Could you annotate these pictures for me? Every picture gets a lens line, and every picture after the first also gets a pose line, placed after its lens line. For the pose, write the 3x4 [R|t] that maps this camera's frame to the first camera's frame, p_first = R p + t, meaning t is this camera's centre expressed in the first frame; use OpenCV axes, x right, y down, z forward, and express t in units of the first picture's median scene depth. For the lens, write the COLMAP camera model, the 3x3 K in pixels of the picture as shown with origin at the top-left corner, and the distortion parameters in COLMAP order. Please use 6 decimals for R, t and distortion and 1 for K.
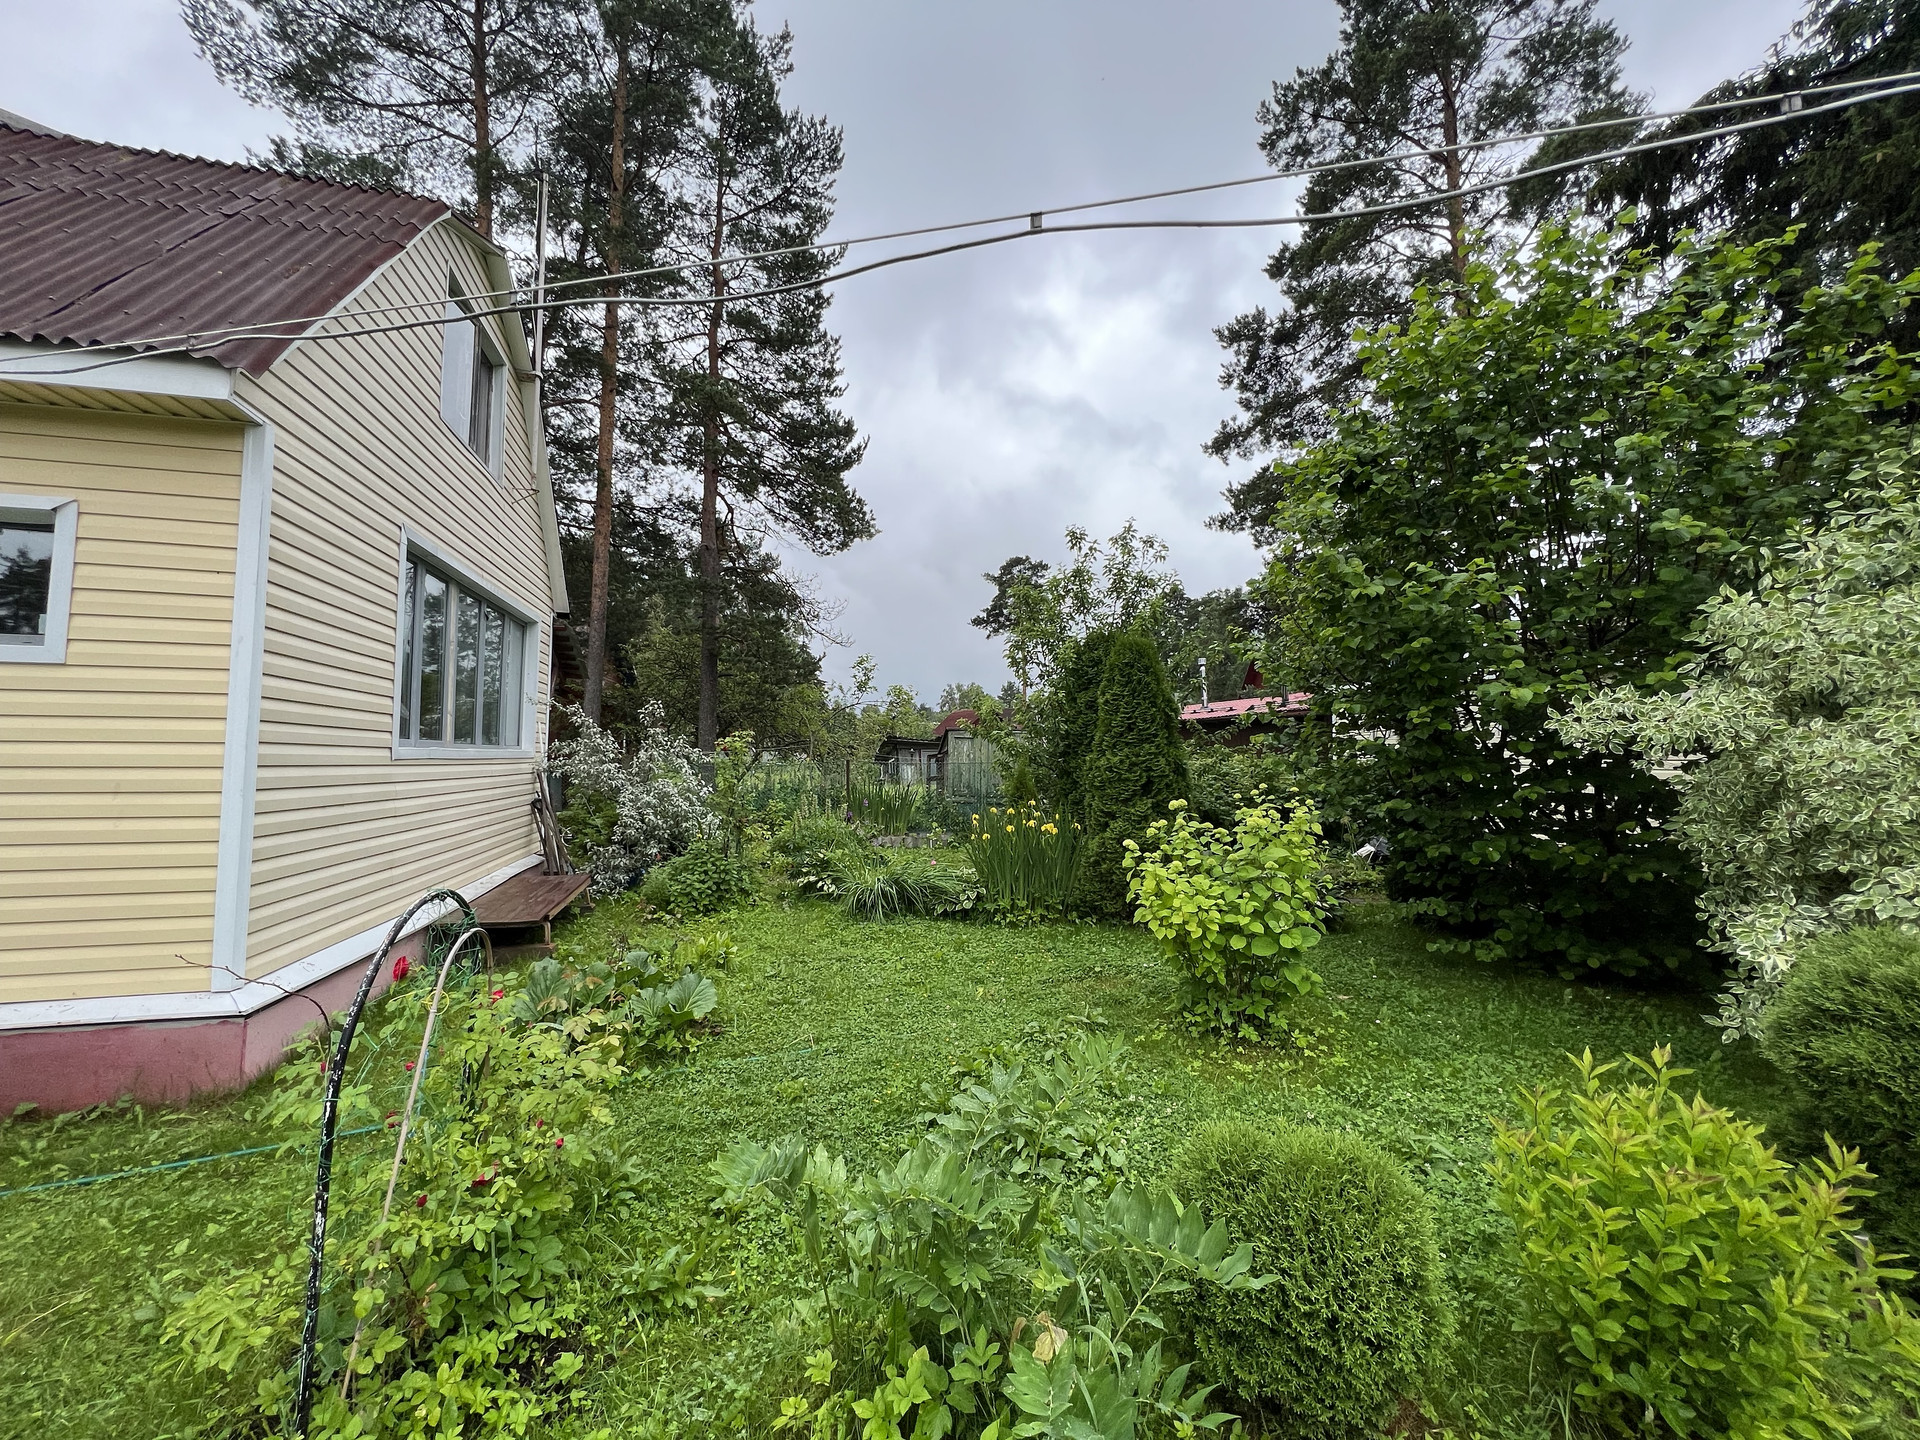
lens RADIAL K [[767.2, 0, 955.9], [0, 767.2, 716.2], [0, 0, 1]] dist [-0.001677, 0.001081]
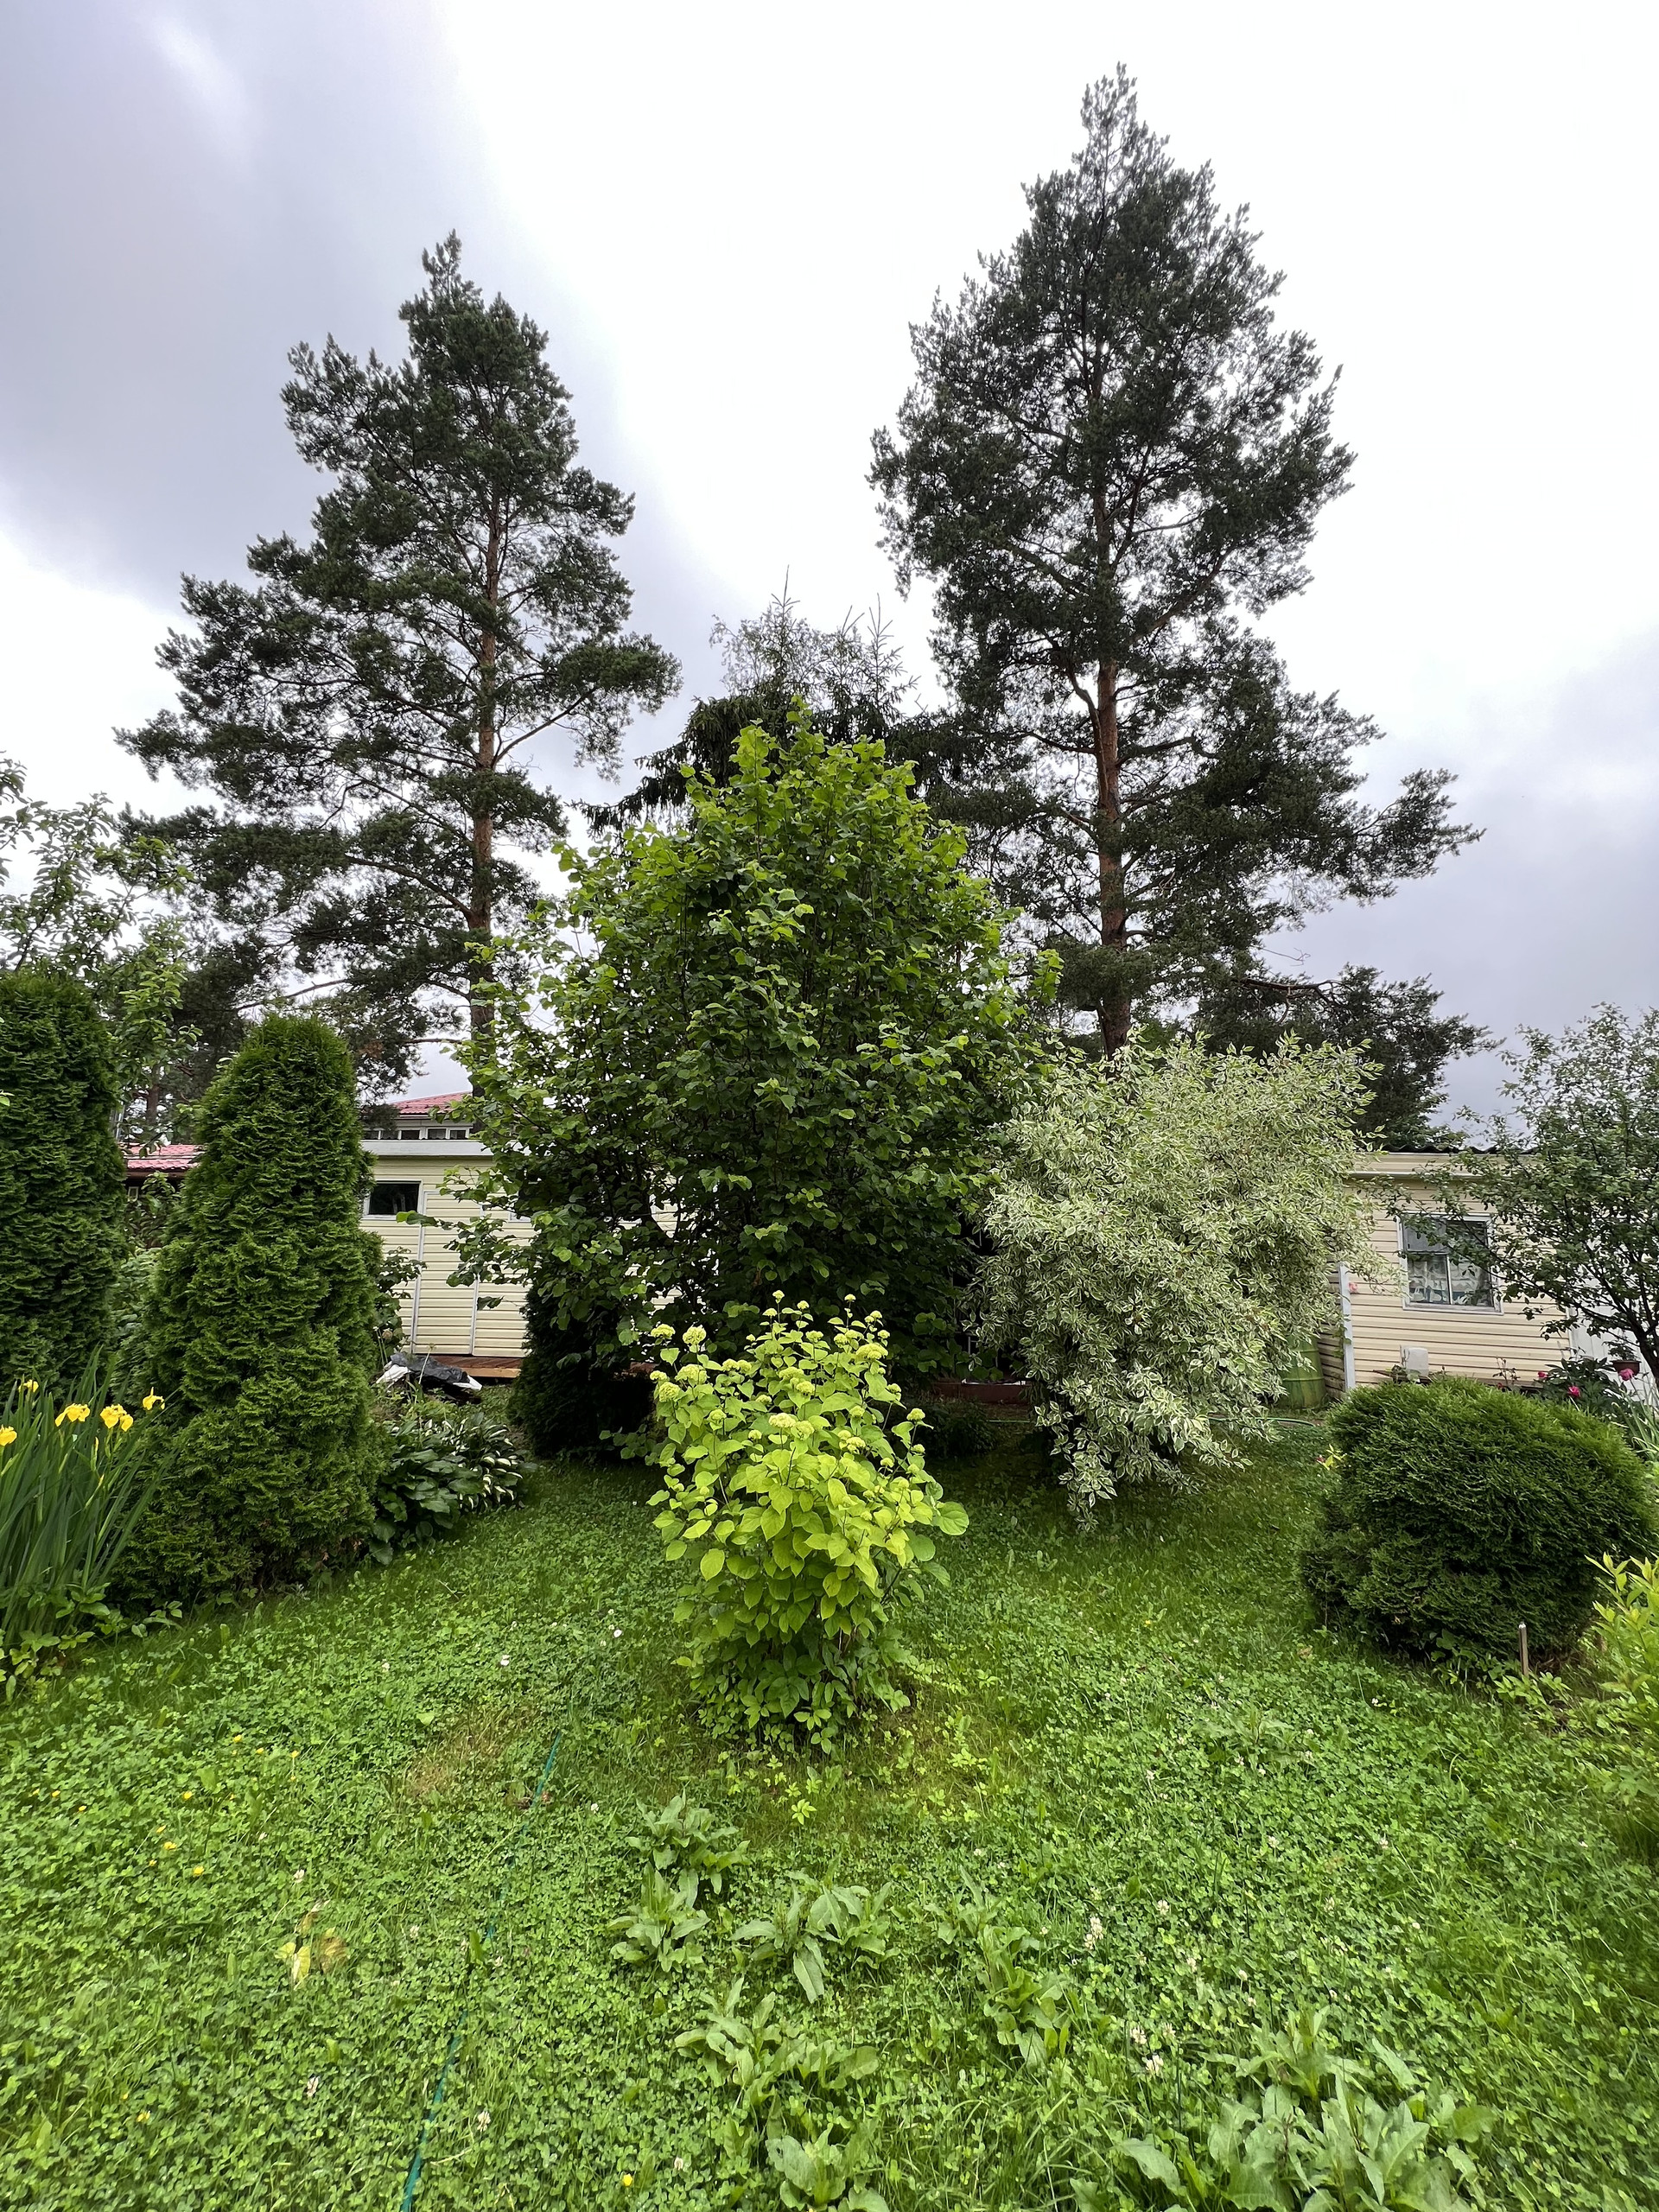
lens RADIAL K [[883.9, 0, 835.4], [0, 883.9, 1099.2], [0, 0, 1]] dist [-0.001677, 0.001081]
pose [[0.308264, 0.157158, 0.938229, -0.116765], [-0.051173, 0.987571, -0.148610, 0.012938], [-0.949923, -0.002201, 0.312475, 0.236704]]
